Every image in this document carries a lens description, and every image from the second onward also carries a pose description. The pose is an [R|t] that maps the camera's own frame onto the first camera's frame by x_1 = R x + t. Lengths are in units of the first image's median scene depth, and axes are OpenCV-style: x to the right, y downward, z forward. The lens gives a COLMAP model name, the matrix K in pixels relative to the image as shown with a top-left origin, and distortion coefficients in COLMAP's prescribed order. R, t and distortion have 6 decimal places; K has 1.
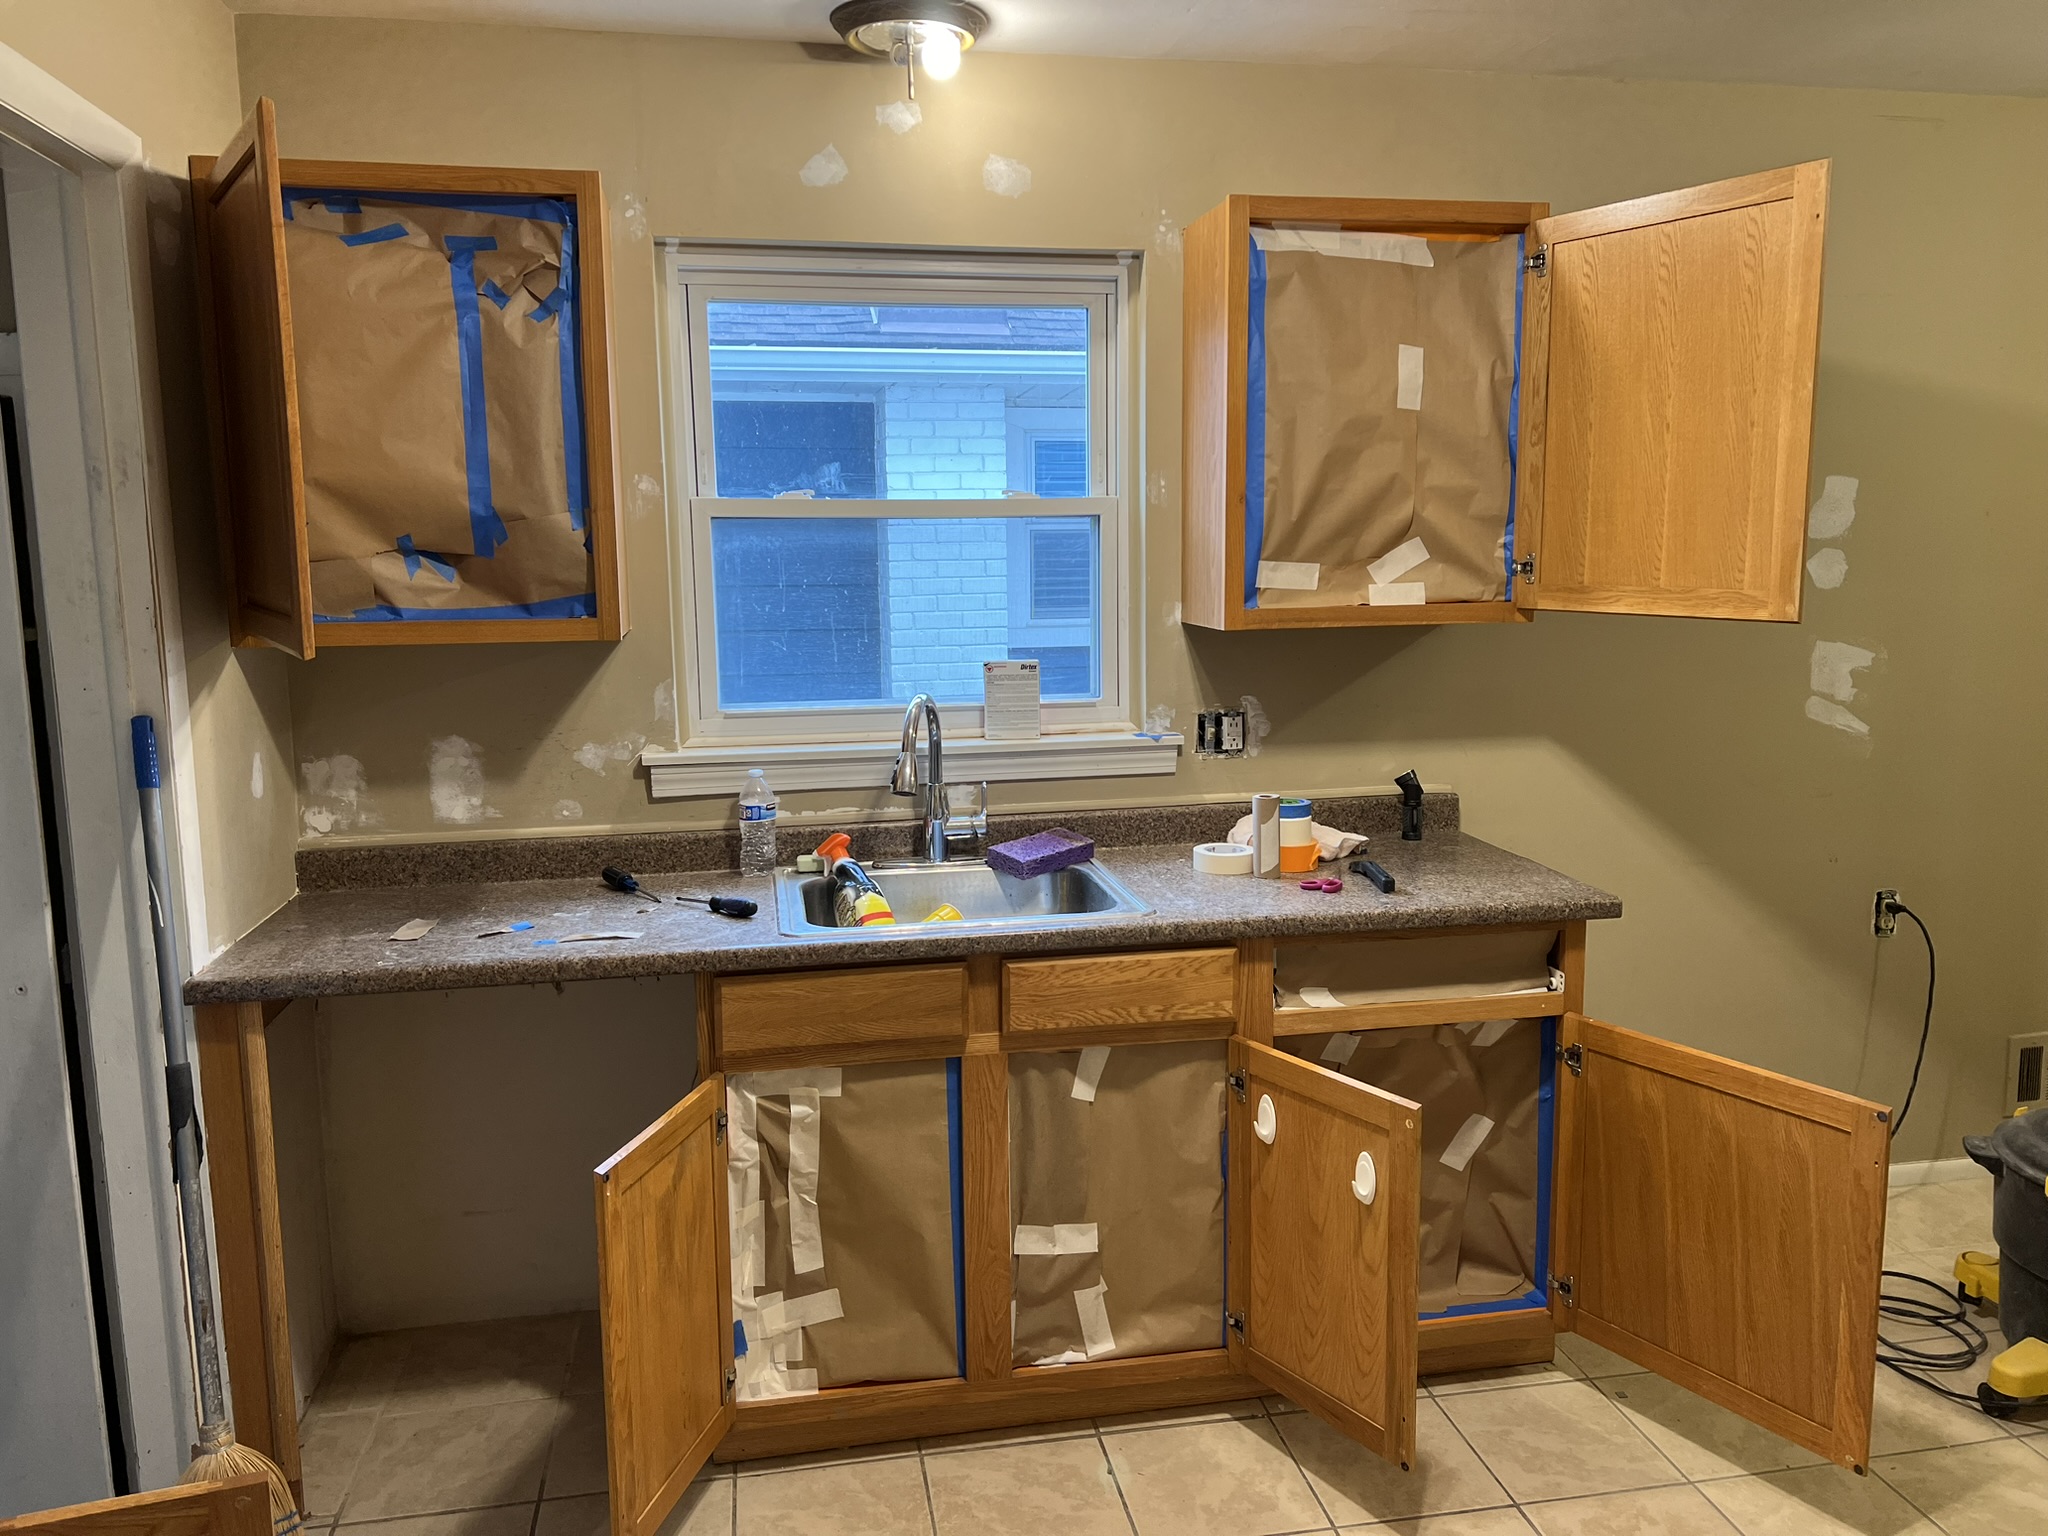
lens RADIAL K [[1526.9, 0, 1025.7], [0, 1526.9, 751.3], [0, 0, 1]] dist [0.047832, -0.054413]
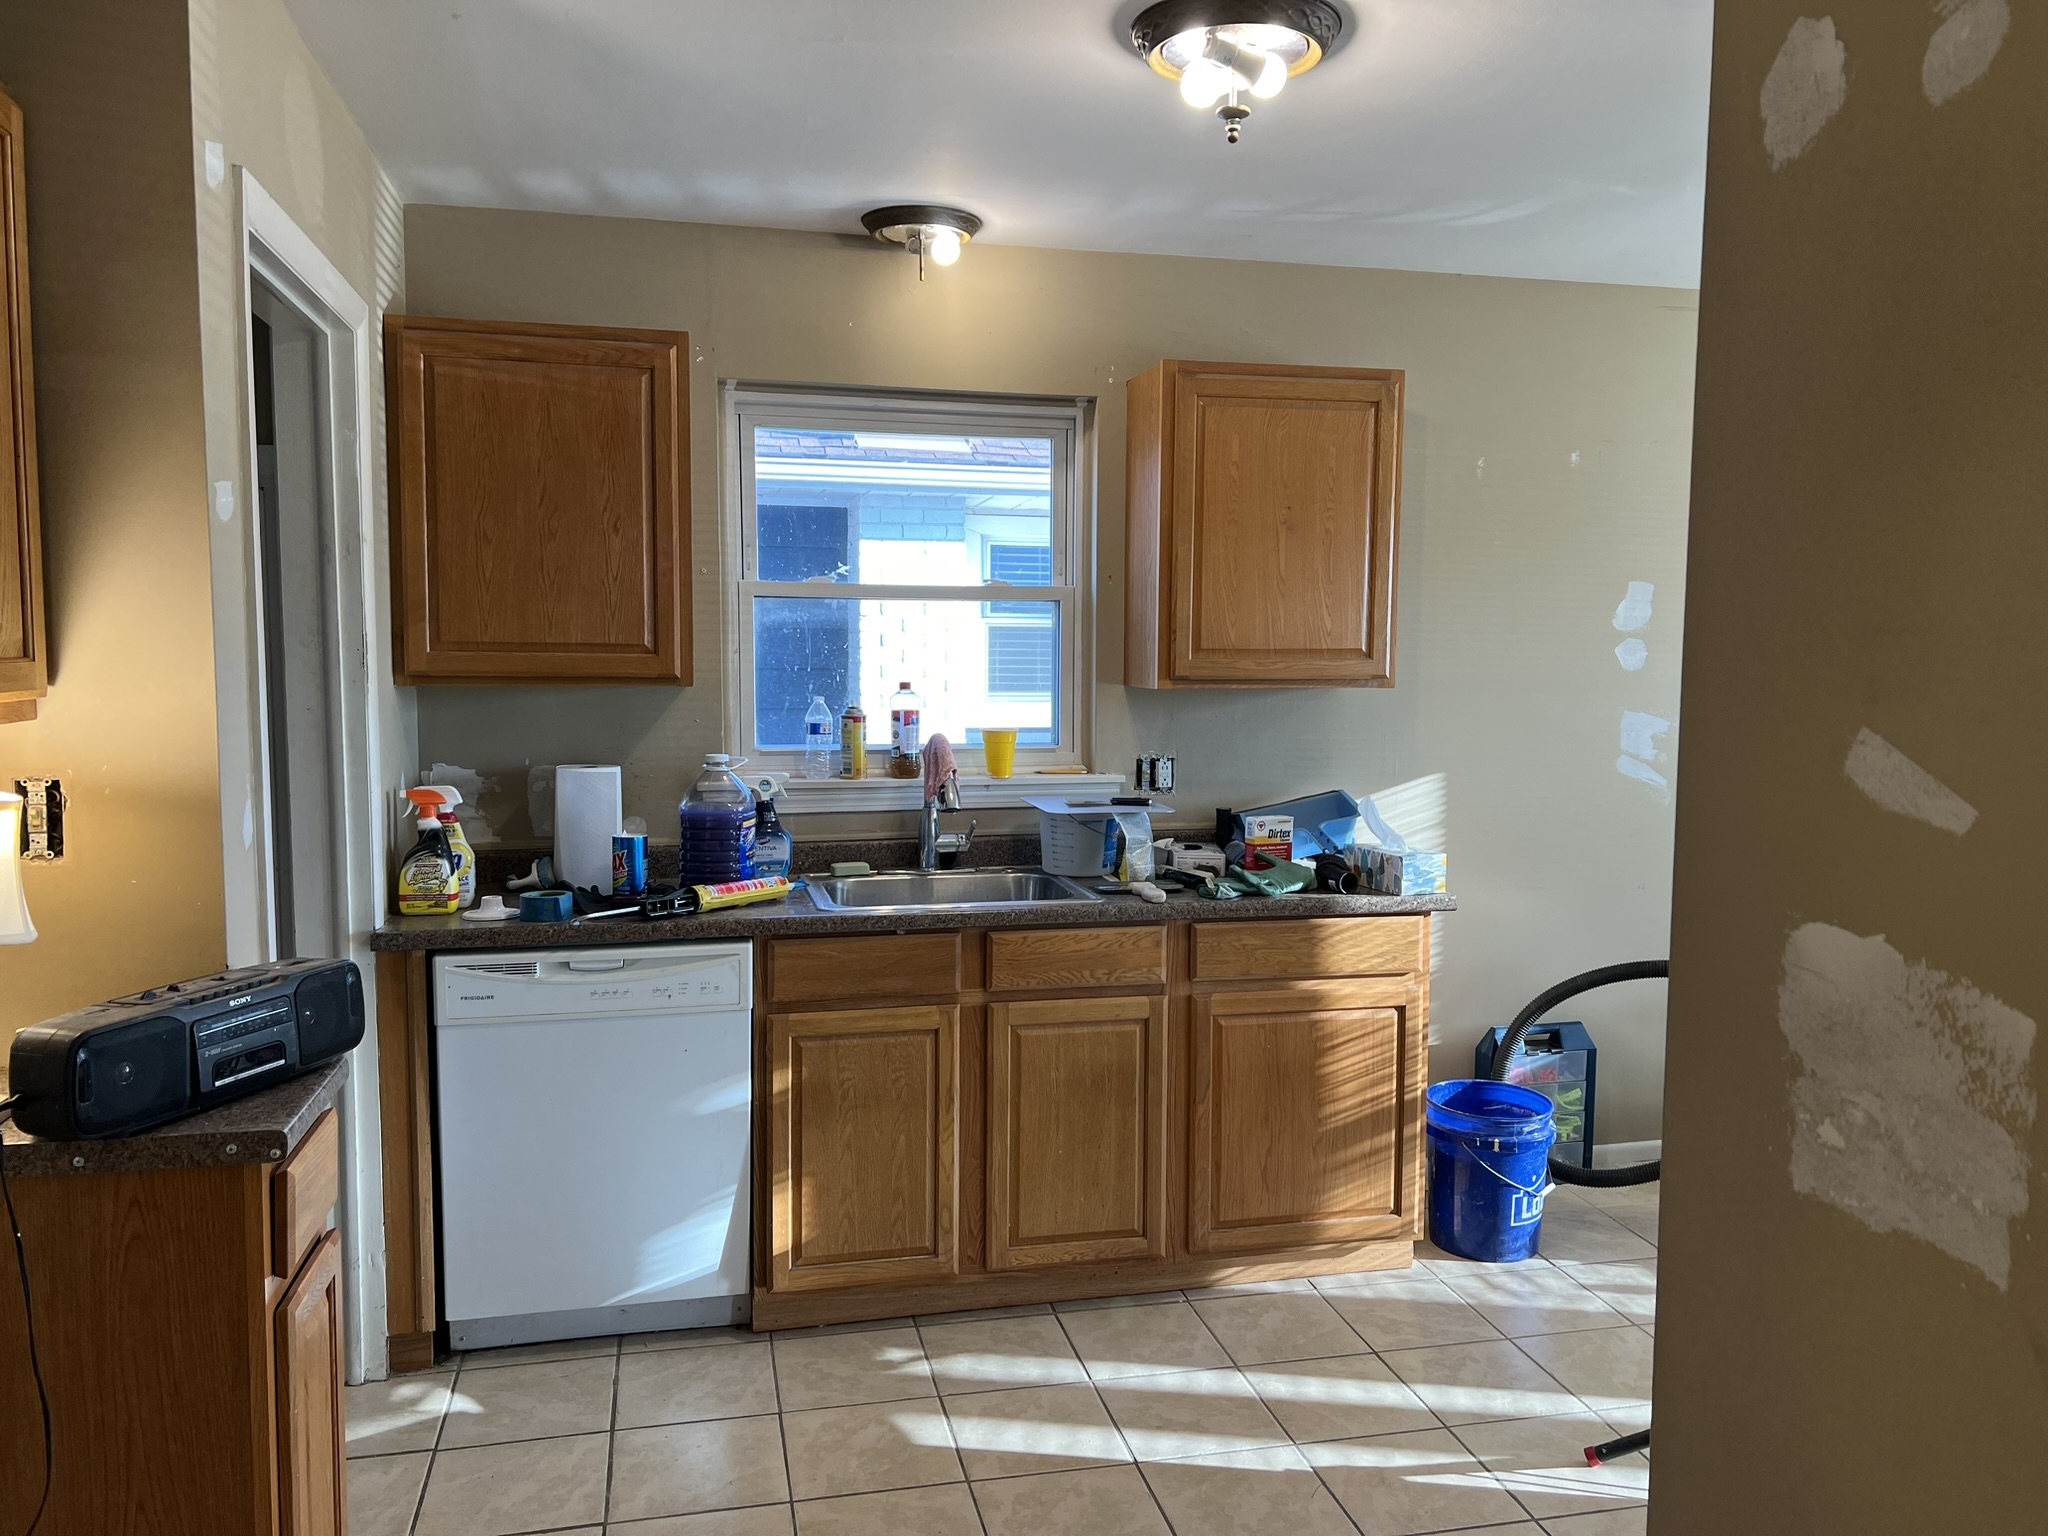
lens RADIAL K [[1526.9, 0, 1030.8], [0, 1526.9, 783.9], [0, 0, 1]] dist [0.047832, -0.054413]
pose [[0.998893, 0.012175, 0.045436, -0.034163], [-0.009972, 0.998778, -0.048407, 0.064029], [-0.045969, 0.047900, 0.997794, -0.275624]]
